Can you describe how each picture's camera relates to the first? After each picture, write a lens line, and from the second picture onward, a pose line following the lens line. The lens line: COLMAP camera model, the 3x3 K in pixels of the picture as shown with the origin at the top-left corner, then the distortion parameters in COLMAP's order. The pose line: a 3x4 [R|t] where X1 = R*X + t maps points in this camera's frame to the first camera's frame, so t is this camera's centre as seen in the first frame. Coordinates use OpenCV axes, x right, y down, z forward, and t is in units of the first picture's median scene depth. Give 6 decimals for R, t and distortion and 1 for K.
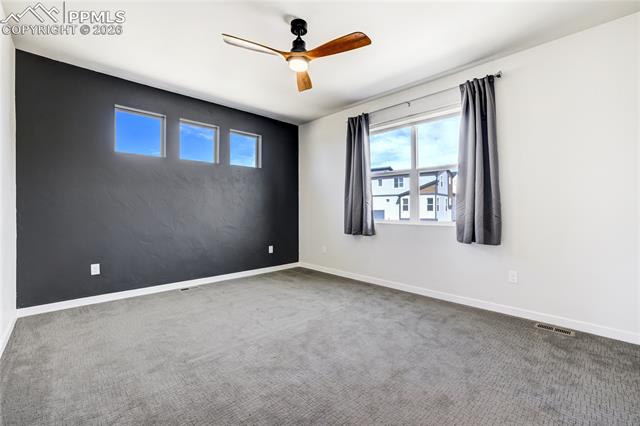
lens RADIAL K [[278.4, 0, 321.3], [0, 278.4, 210.9], [0, 0, 1]] dist [-0.034727, 0.020939]
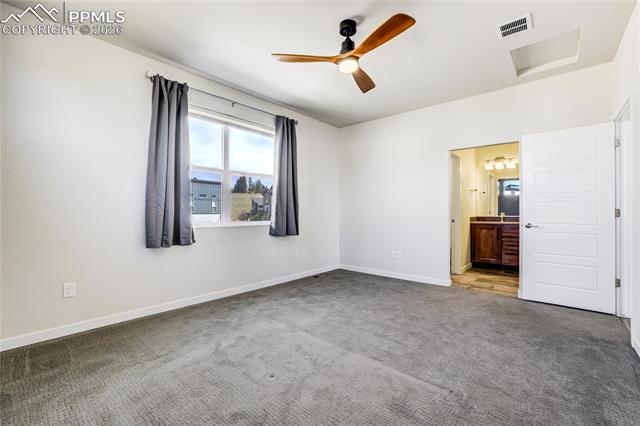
lens RADIAL K [[278.4, 0, 321.3], [0, 278.4, 210.9], [0, 0, 1]] dist [-0.034727, 0.020939]
pose [[-0.085329, 0.001695, 0.996351, -0.735882], [0.008012, 0.999967, -0.001015, -0.002937], [-0.996321, 0.007896, -0.085340, 0.820556]]
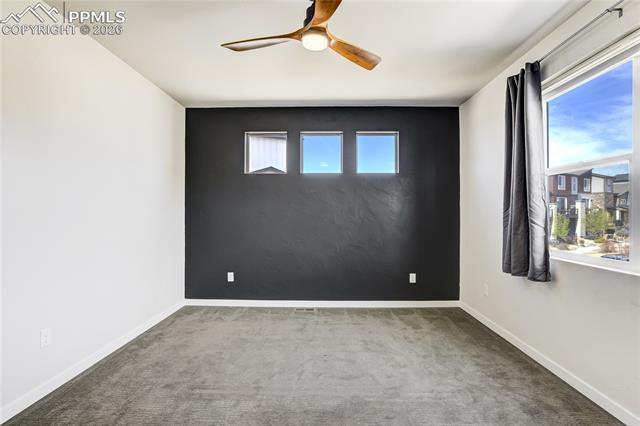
lens RADIAL K [[319.6, 0, 320.0], [0, 319.6, 213.0], [0, 0, 1]] dist [-0.046556, 0.032265]
pose [[0.711688, 0.002270, -0.702492, 0.354100], [-0.006595, 0.999972, -0.003451, -0.049019], [0.702465, 0.007089, 0.711683, 0.287481]]
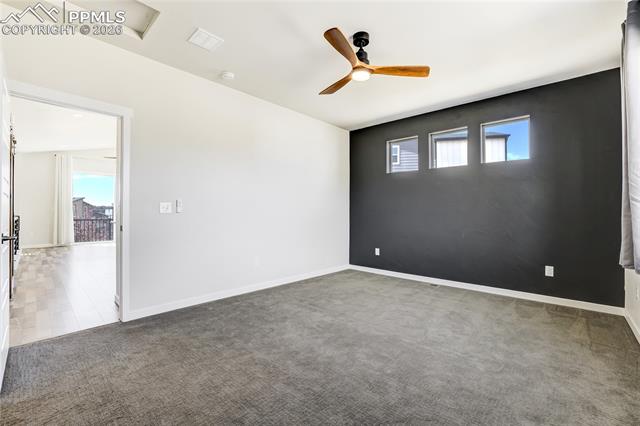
lens RADIAL K [[278.4, 0, 321.3], [0, 278.4, 210.9], [0, 0, 1]] dist [-0.034727, 0.020939]
pose [[0.077857, 0.002309, -0.996962, 0.664149], [-0.008906, 0.999959, 0.001621, -0.013780], [0.996925, 0.008753, 0.077875, 0.524456]]
